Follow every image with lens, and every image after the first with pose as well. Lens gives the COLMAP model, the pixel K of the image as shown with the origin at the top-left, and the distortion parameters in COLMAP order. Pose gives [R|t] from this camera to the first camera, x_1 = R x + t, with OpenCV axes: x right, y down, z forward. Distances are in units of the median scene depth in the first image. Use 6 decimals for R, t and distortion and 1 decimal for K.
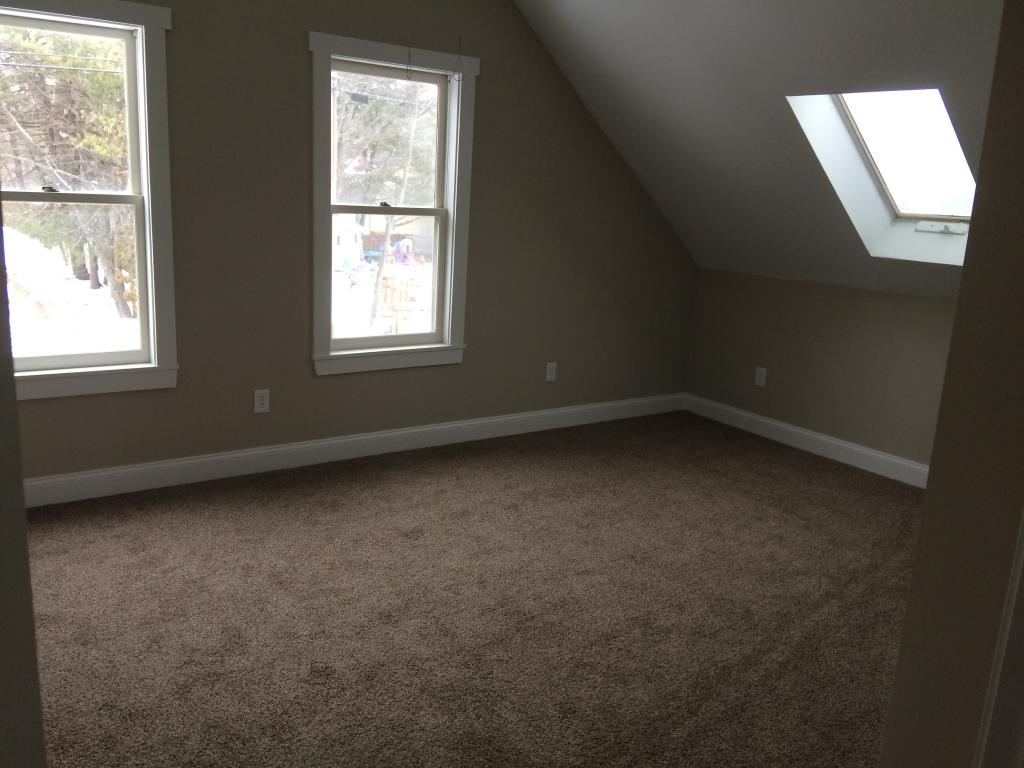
lens RADIAL K [[867.6, 0, 512.0], [0, 867.6, 384.0], [0, 0, 1]] dist [0.071885, -0.117289]
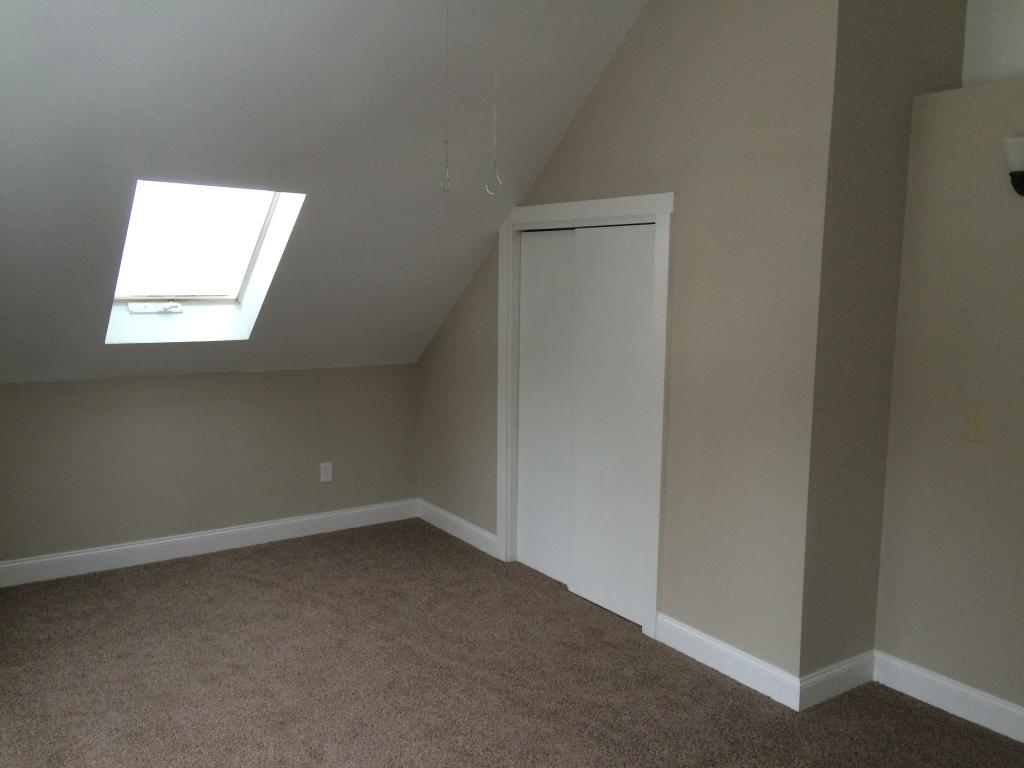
lens RADIAL K [[867.6, 0, 512.0], [0, 867.6, 384.0], [0, 0, 1]] dist [0.071885, -0.117289]
pose [[0.008095, -0.172408, 0.984992, -0.799985], [0.209799, 0.963394, 0.166903, -0.264973], [-0.977711, 0.205300, 0.043970, 0.850735]]
